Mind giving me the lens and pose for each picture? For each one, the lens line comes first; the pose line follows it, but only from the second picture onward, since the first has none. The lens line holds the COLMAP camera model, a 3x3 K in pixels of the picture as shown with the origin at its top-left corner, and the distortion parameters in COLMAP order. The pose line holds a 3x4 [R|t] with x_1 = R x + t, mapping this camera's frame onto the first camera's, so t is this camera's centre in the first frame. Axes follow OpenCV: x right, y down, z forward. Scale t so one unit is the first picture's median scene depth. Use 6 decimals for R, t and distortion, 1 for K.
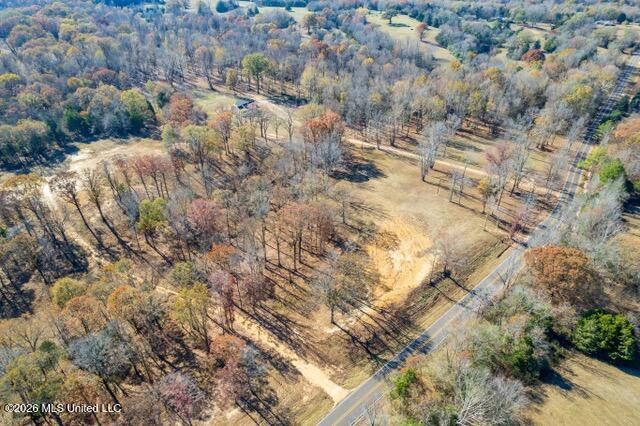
lens RADIAL K [[408.1, 0, 321.2], [0, 408.1, 213.7], [0, 0, 1]] dist [-0.075922, 0.064333]
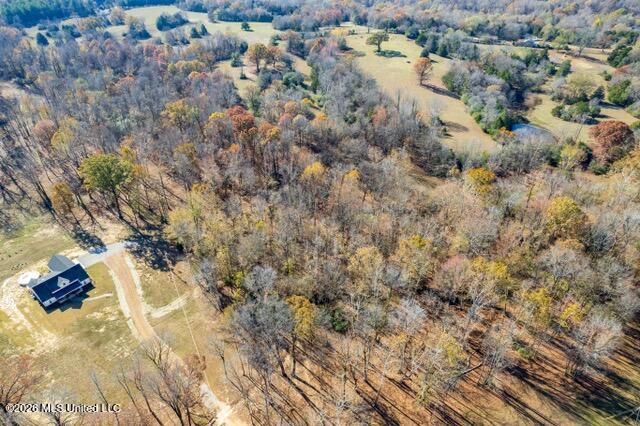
lens RADIAL K [[408.1, 0, 321.2], [0, 408.1, 213.7], [0, 0, 1]] dist [-0.075922, 0.064333]
pose [[0.999957, 0.002014, -0.009096, 0.075574], [-0.001921, 0.999945, 0.010283, -0.189551], [0.009116, -0.010265, 0.999906, 0.277514]]
